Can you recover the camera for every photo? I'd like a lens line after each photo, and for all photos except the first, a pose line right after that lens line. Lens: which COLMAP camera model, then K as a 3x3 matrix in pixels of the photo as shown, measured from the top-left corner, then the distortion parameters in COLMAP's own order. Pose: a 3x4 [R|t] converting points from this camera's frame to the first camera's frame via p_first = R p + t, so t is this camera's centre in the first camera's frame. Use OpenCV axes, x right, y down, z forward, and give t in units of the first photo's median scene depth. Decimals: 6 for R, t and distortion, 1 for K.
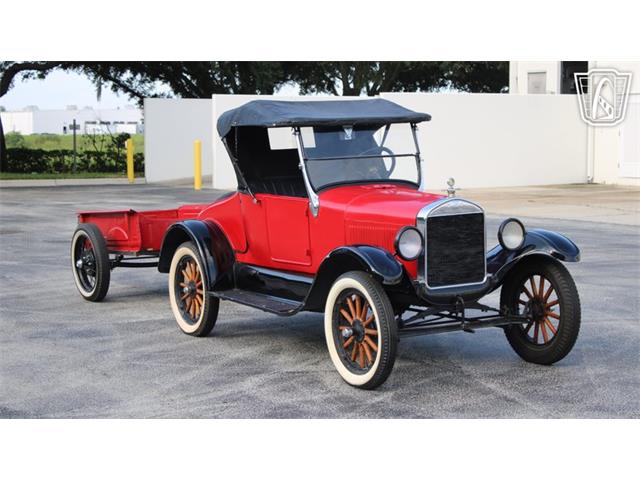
lens RADIAL K [[1269.1, 0, 320.0], [0, 1269.1, 240.0], [0, 0, 1]] dist [0.031594, 0.189035]
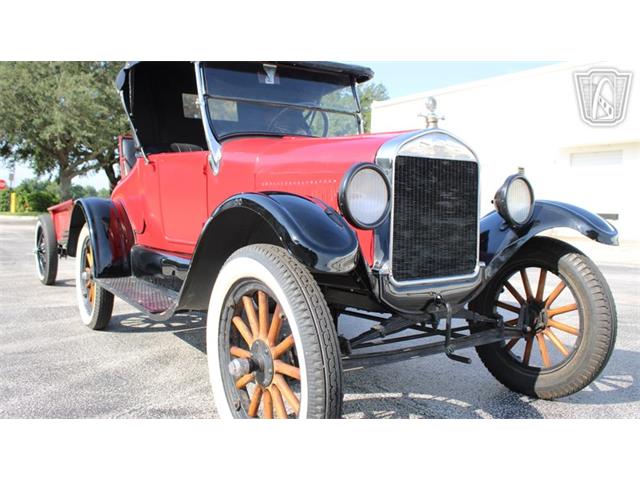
lens RADIAL K [[799.7, 0, 320.0], [0, 799.7, 240.0], [0, 0, 1]] dist [-0.155788, 0.005804]
pose [[0.997107, 0.032908, 0.068524, 0.027684], [-0.032000, 0.999385, -0.014311, 0.024614], [-0.068953, 0.012077, 0.997547, 0.633470]]
